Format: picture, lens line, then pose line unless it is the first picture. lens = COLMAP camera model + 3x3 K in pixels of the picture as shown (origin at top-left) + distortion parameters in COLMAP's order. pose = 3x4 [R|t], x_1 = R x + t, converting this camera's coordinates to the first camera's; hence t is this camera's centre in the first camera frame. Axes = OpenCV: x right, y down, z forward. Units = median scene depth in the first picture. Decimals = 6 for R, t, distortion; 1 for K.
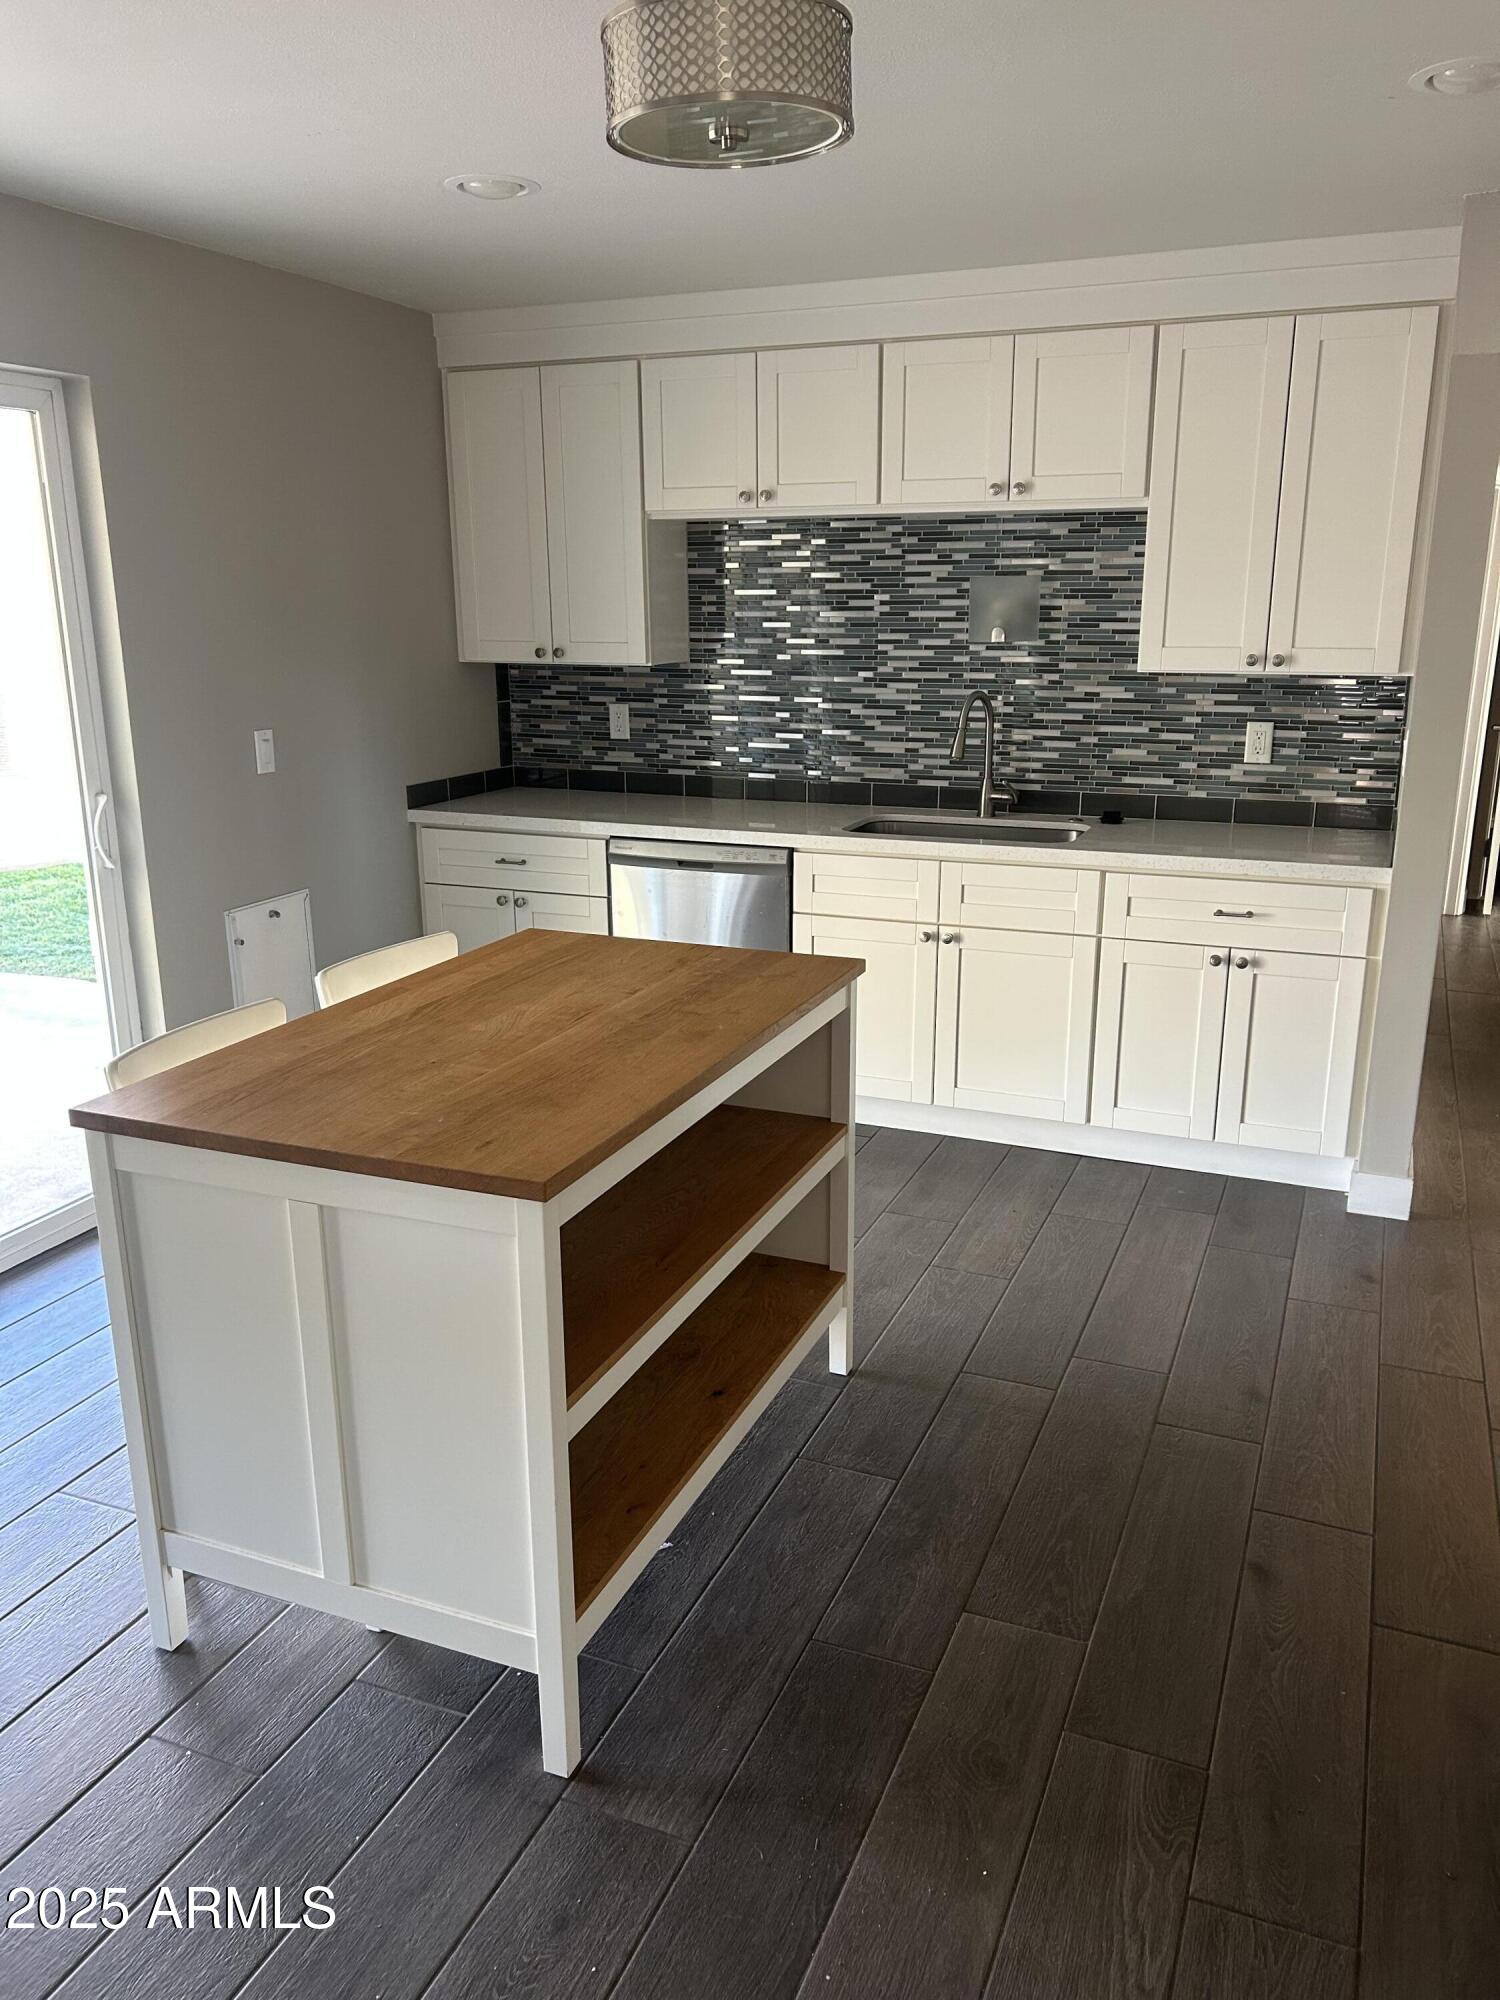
lens RADIAL K [[1511.0, 0, 747.7], [0, 1511.0, 1003.1], [0, 0, 1]] dist [0.063592, -0.066559]
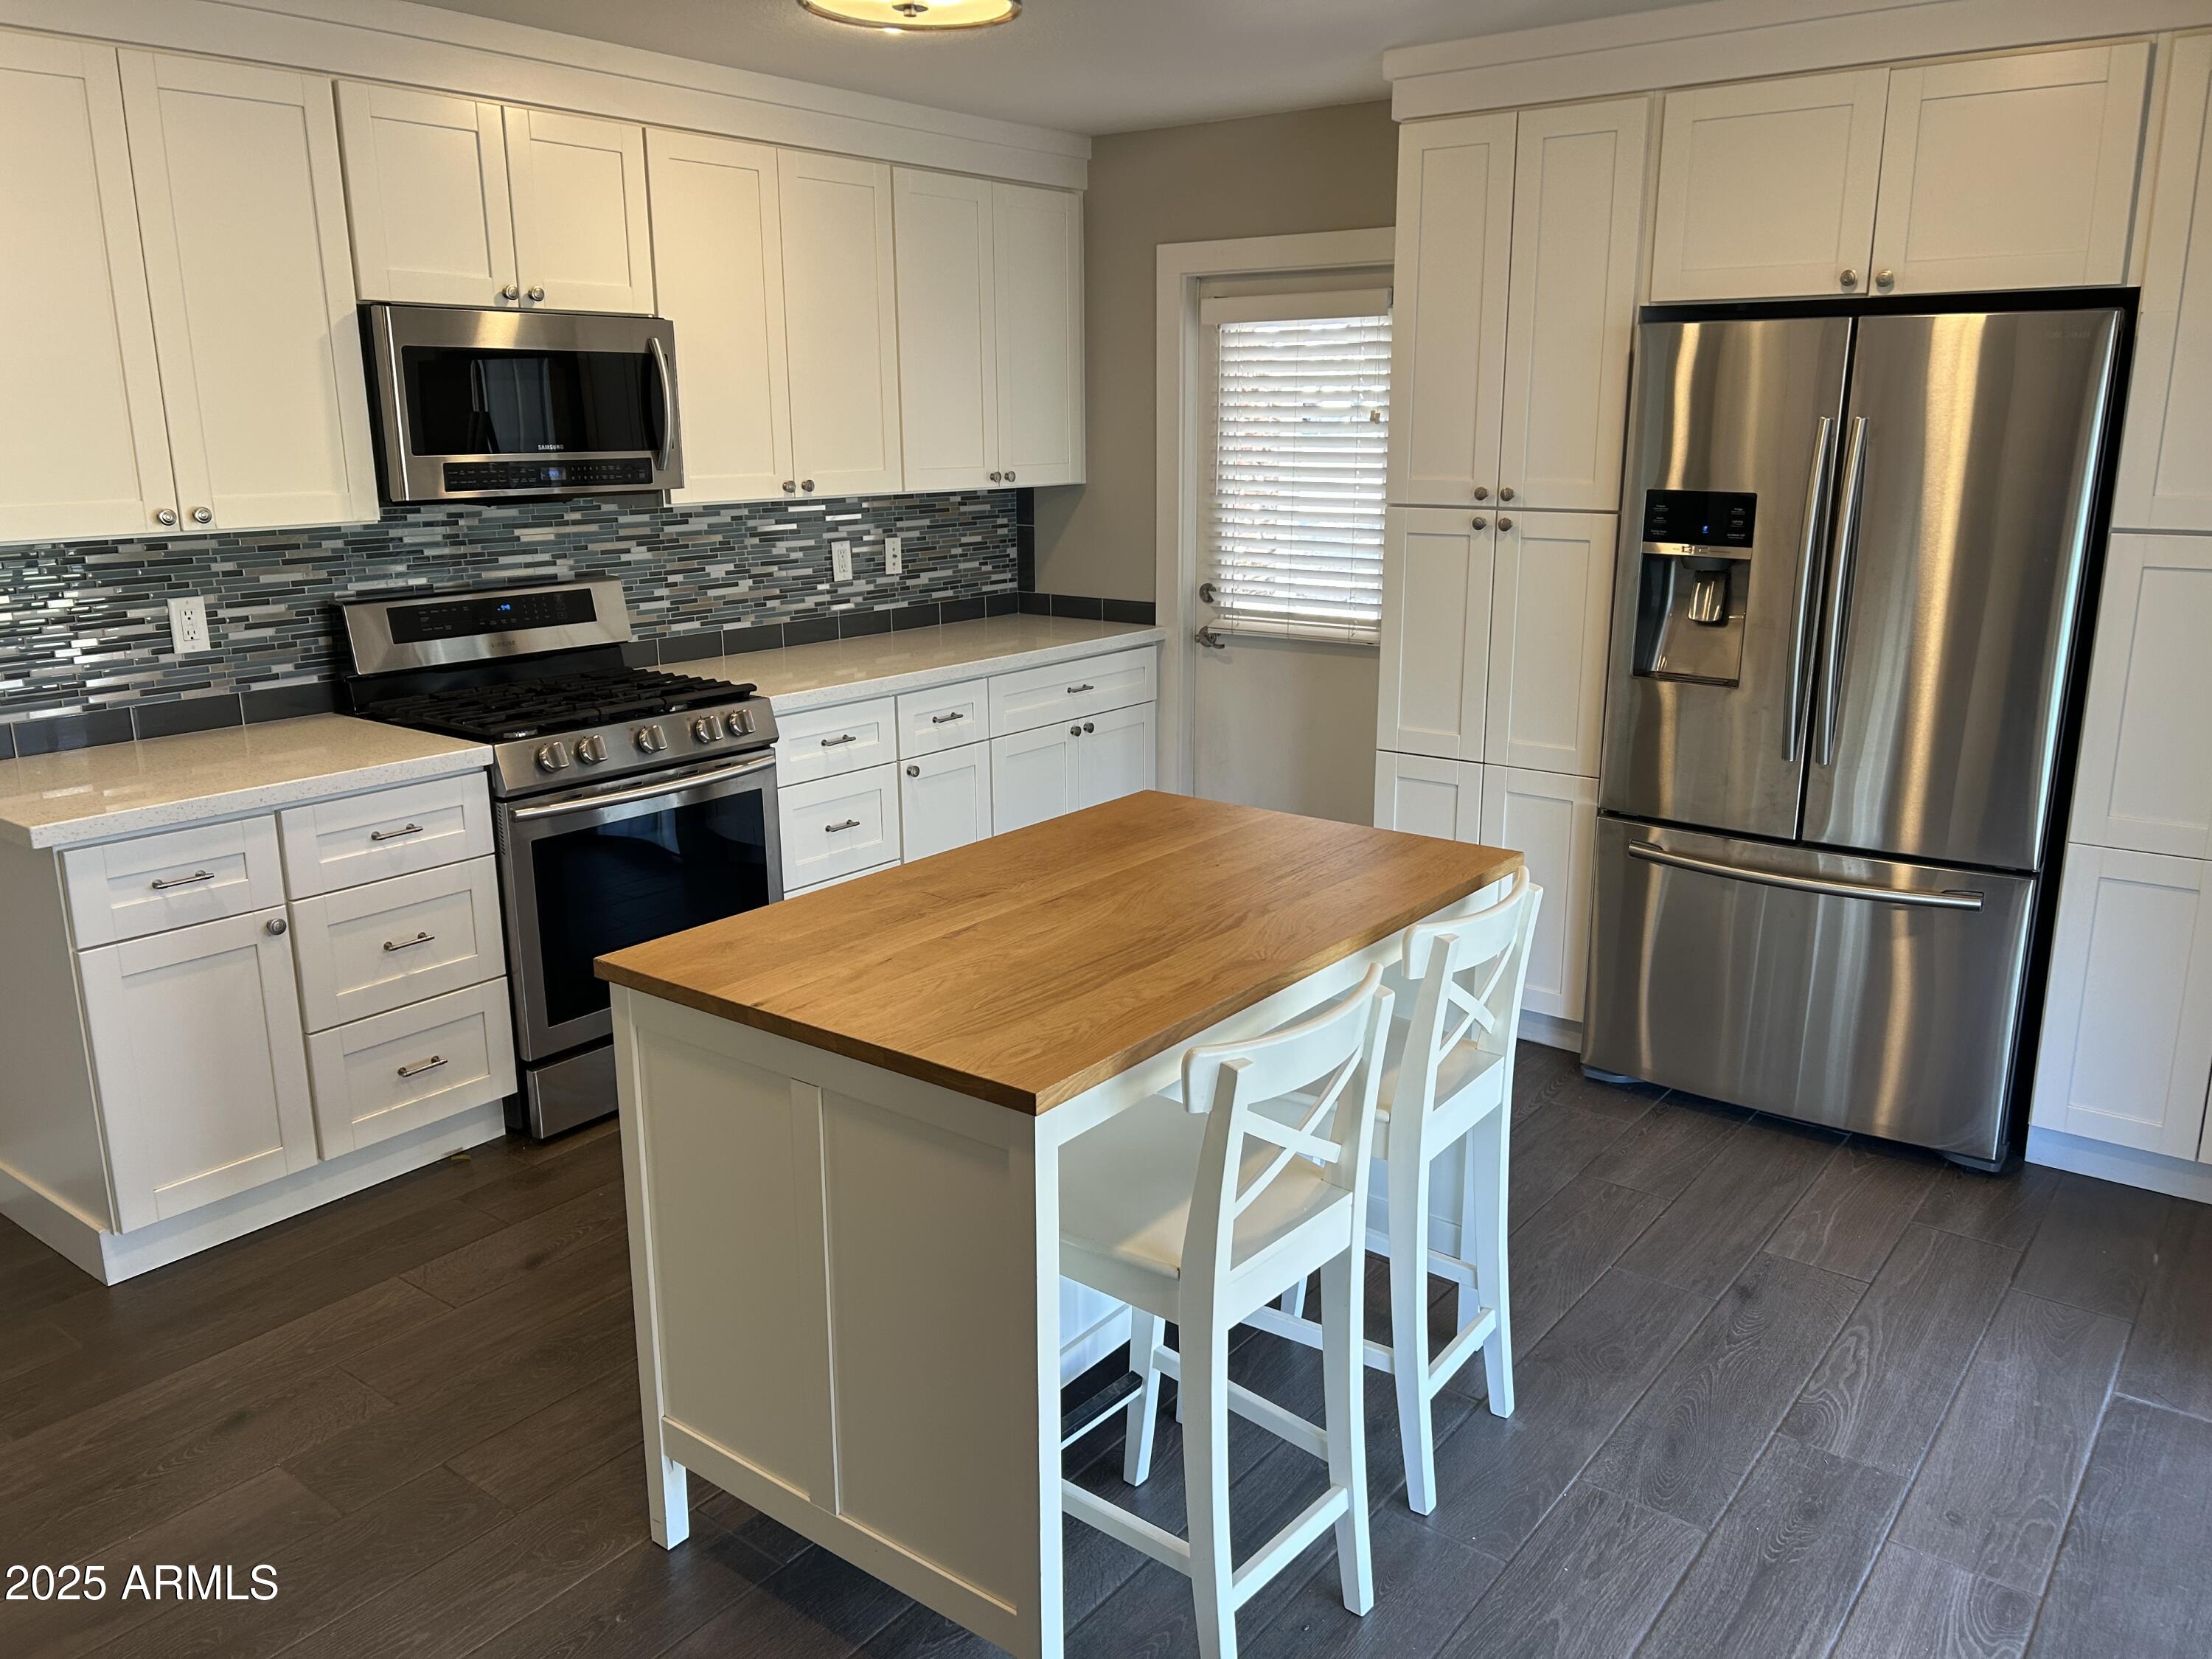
lens RADIAL K [[1671.2, 0, 1104.0], [0, 1671.2, 824.1], [0, 0, 1]] dist [0.063592, -0.066559]
pose [[-0.967729, -0.054802, 0.245961, -0.361954], [0.073674, 0.871888, 0.484131, -0.481275], [-0.240982, 0.486629, -0.839714, 1.726294]]
